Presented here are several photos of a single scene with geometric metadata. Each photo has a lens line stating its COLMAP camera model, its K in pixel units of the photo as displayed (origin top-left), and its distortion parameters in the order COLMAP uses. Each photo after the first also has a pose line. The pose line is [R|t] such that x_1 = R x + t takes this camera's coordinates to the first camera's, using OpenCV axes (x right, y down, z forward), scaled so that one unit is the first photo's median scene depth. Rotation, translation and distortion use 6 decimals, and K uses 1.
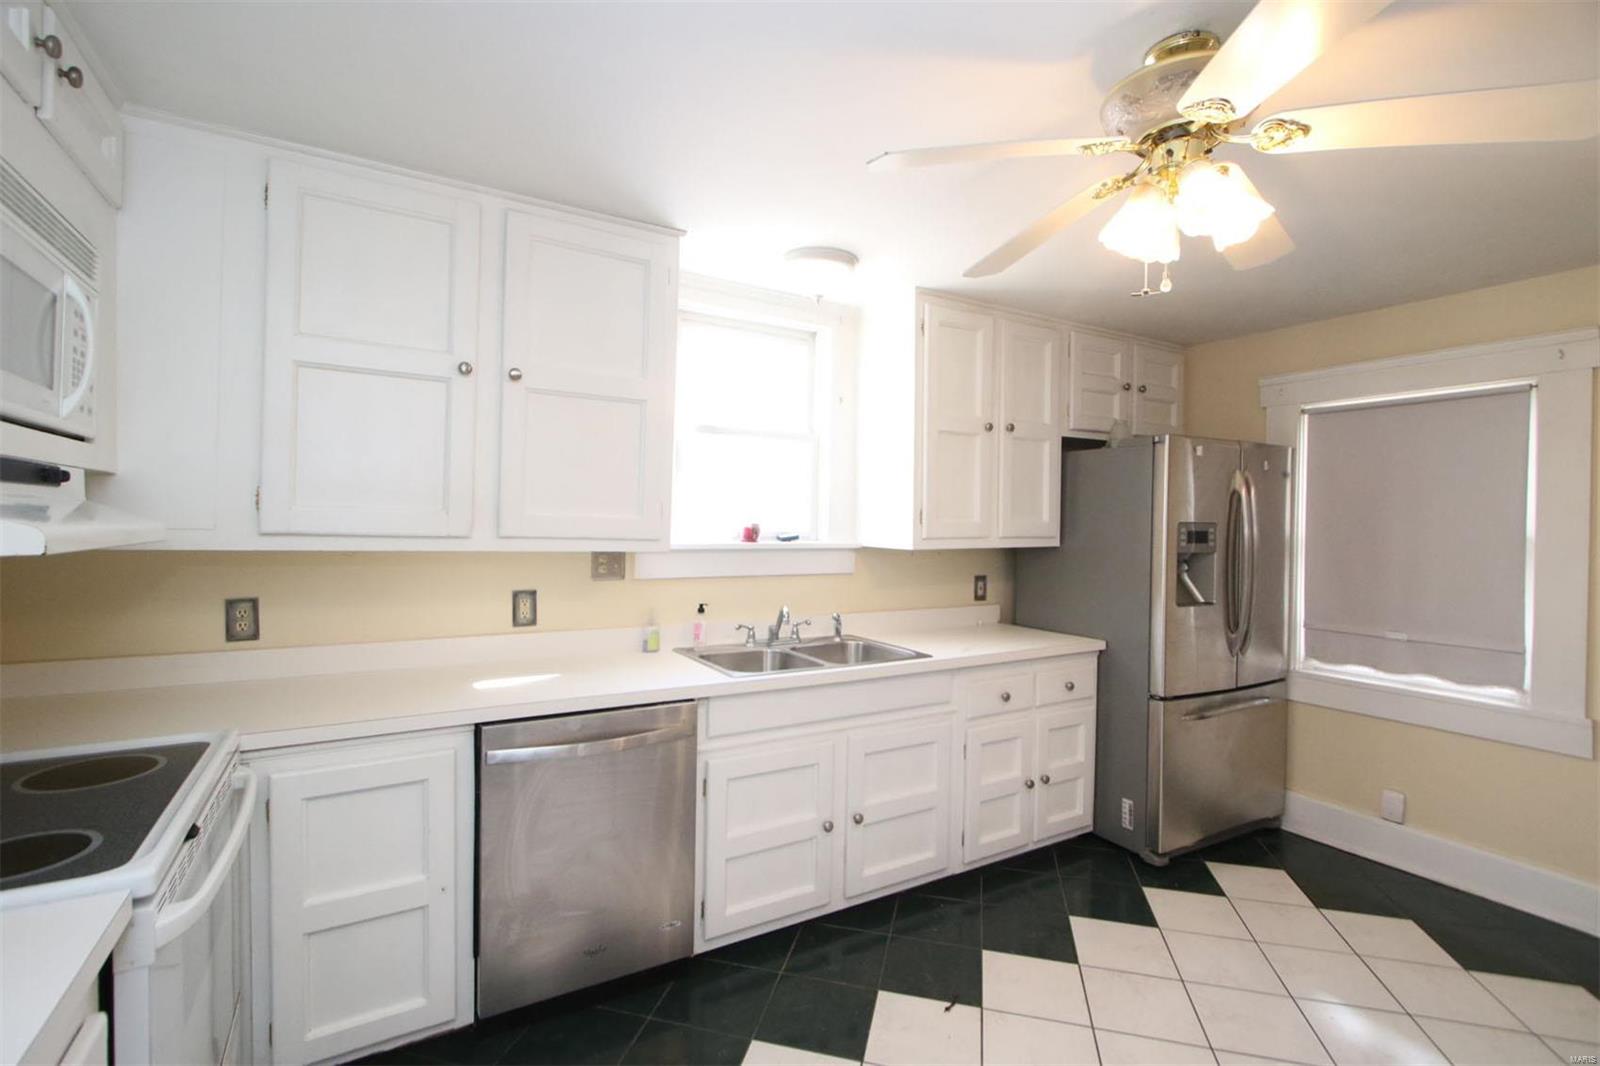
lens RADIAL K [[730.3, 0, 786.0], [0, 730.3, 528.5], [0, 0, 1]] dist [-0.010448, 0.000467]
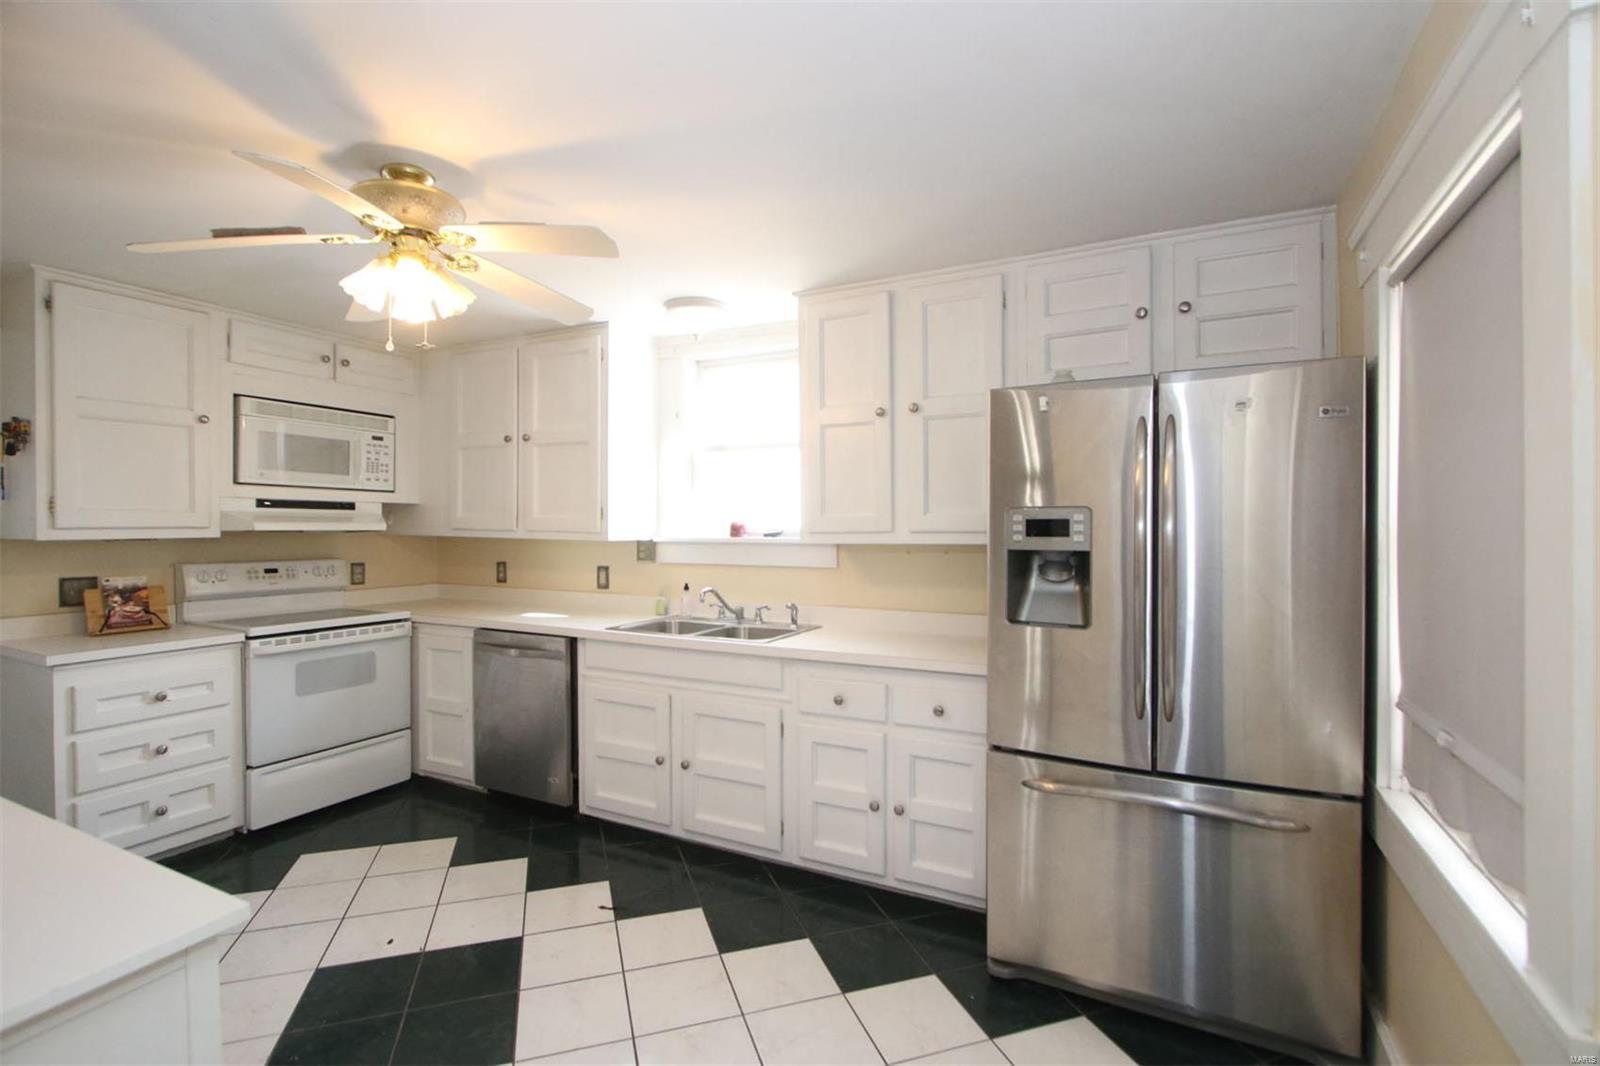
lens RADIAL K [[730.3, 0, 786.0], [0, 730.3, 528.5], [0, 0, 1]] dist [-0.010448, 0.000467]
pose [[0.529669, -0.013305, -0.848100, 1.098397], [-0.005684, 0.999799, -0.019235, 0.029221], [0.848186, 0.015008, 0.529486, 0.455960]]
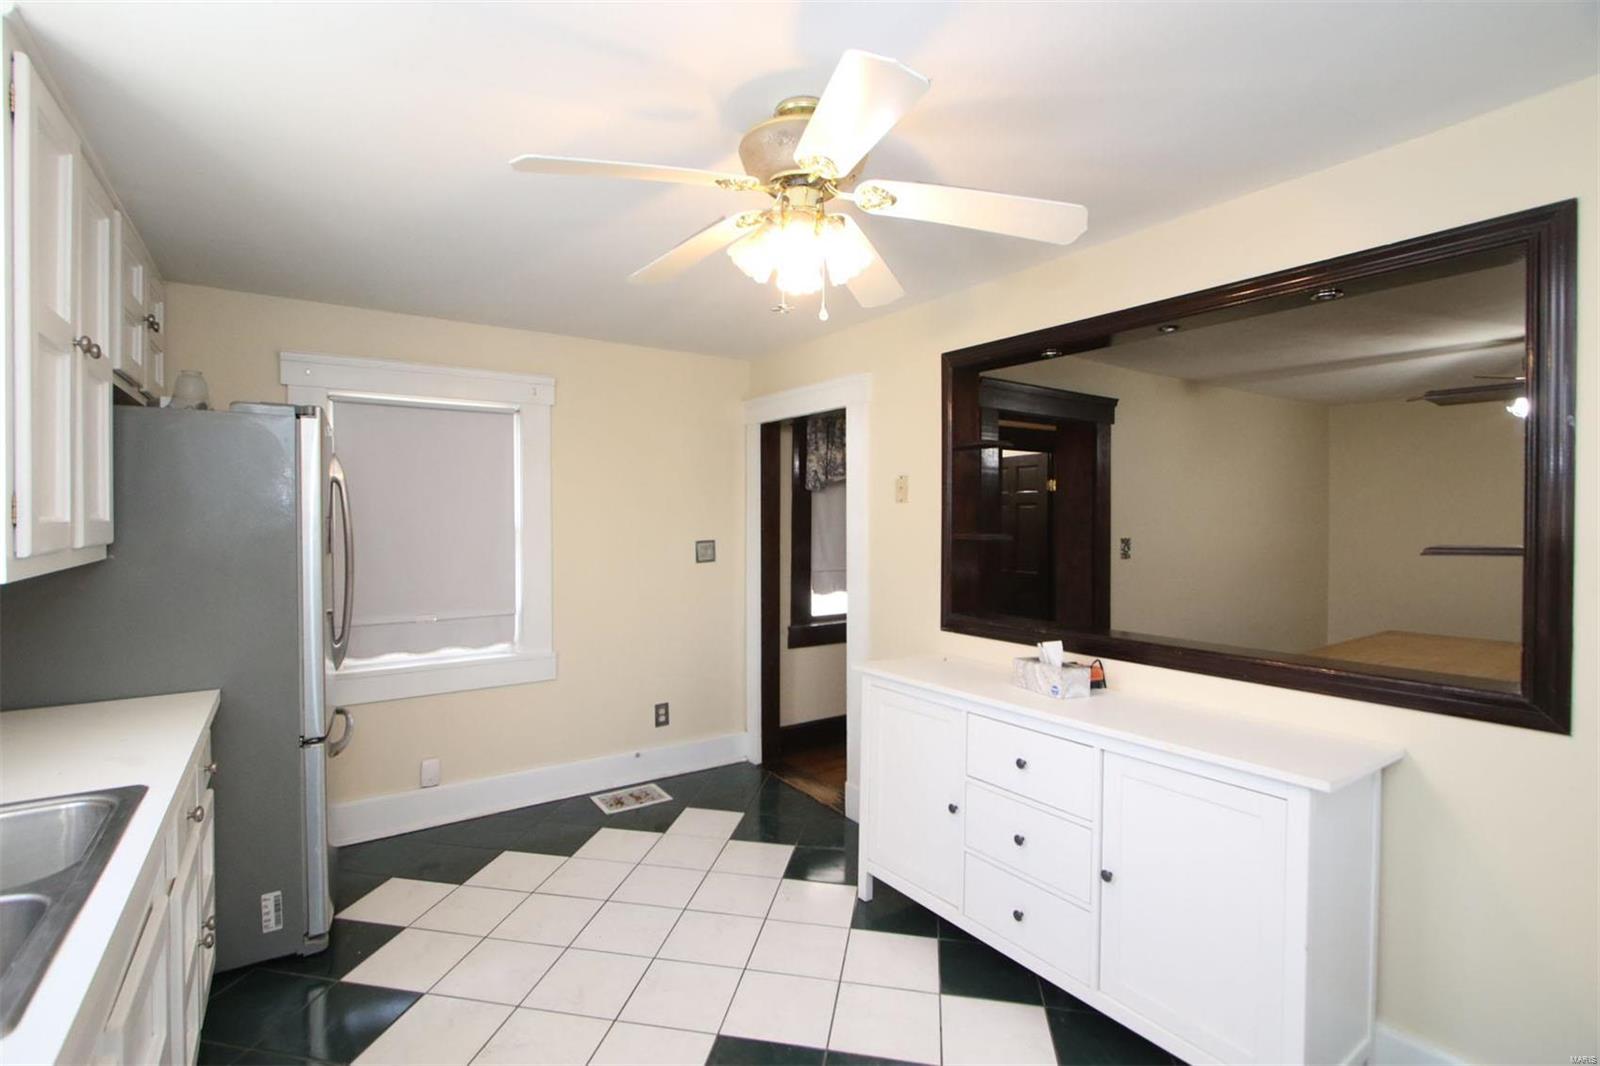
lens RADIAL K [[726.8, 0, 794.6], [0, 726.8, 523.0], [0, 0, 1]] dist [-0.011747, -0.000100]
pose [[-0.080669, -0.016706, 0.996601, -0.308462], [0.011976, 0.999771, 0.017729, -0.009631], [-0.996669, 0.013365, -0.080451, 0.549158]]
